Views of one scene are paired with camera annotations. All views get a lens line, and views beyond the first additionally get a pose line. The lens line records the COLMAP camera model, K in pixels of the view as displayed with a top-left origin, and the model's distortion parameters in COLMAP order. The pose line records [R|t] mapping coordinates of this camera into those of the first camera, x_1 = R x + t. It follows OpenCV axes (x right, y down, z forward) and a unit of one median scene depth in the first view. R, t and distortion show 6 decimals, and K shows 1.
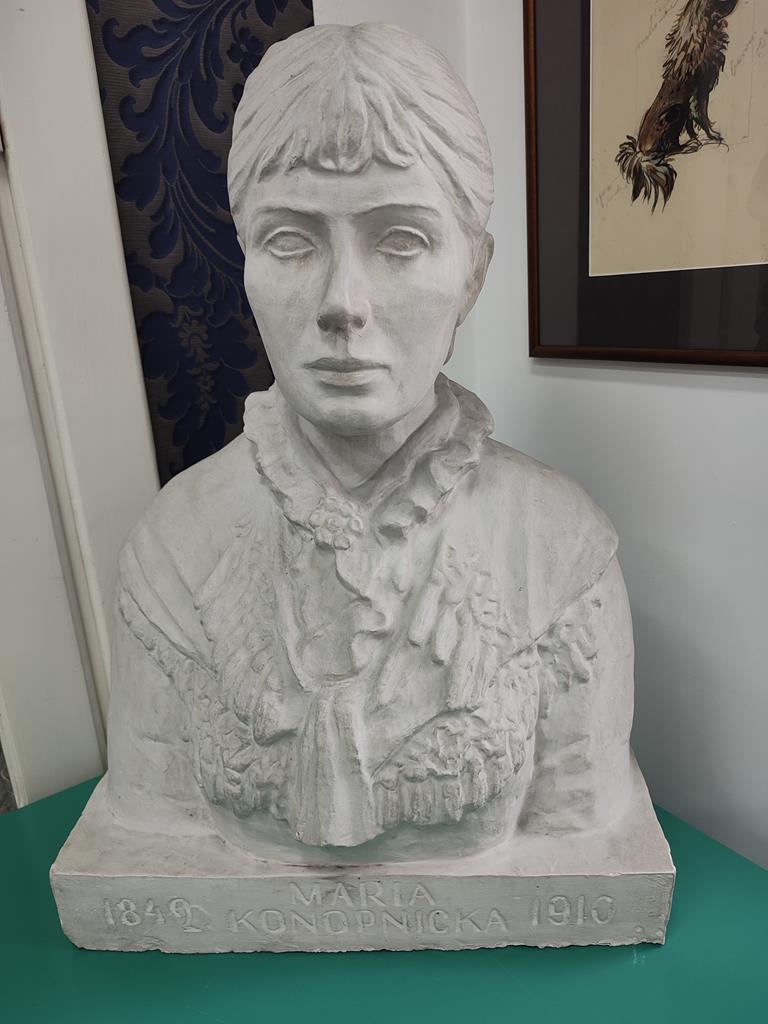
lens RADIAL K [[733.8, 0, 384.0], [0, 733.8, 512.0], [0, 0, 1]] dist [0.046717, -0.037295]
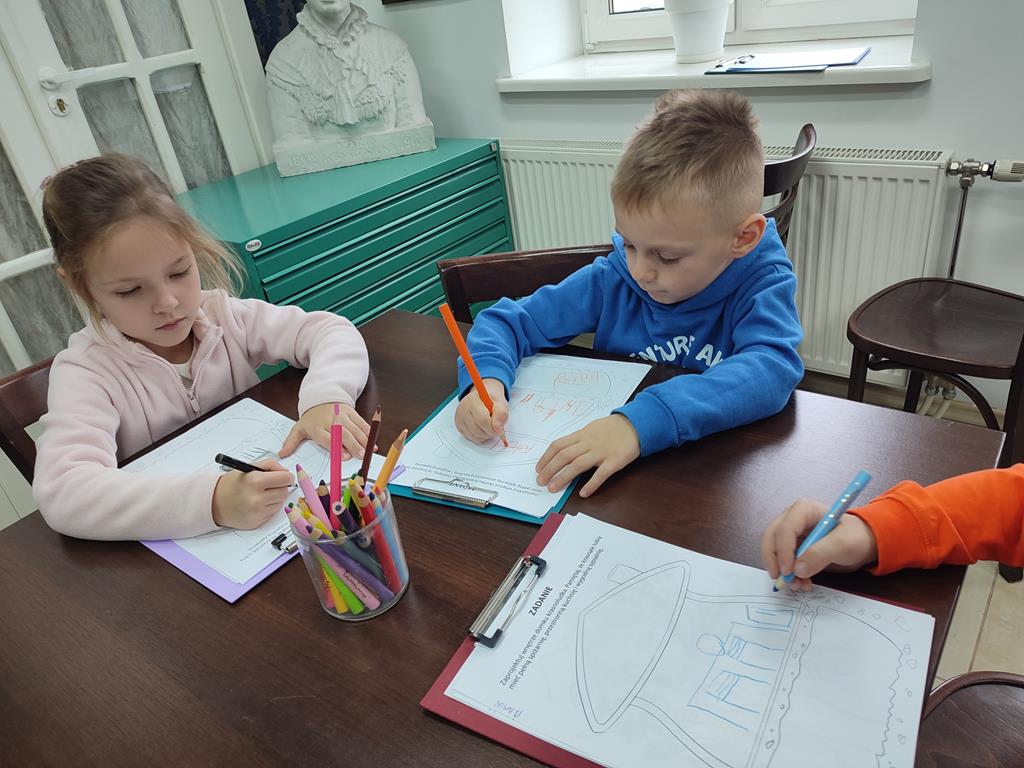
lens RADIAL K [[733.8, 0, 514.7], [0, 733.8, 377.4], [0, 0, 1]] dist [0.046717, -0.037295]
pose [[0.955075, -0.197885, 0.220619, -0.355626], [0.157807, 0.969679, 0.186599, 1.156874], [-0.250854, -0.143401, 0.957344, -3.261260]]
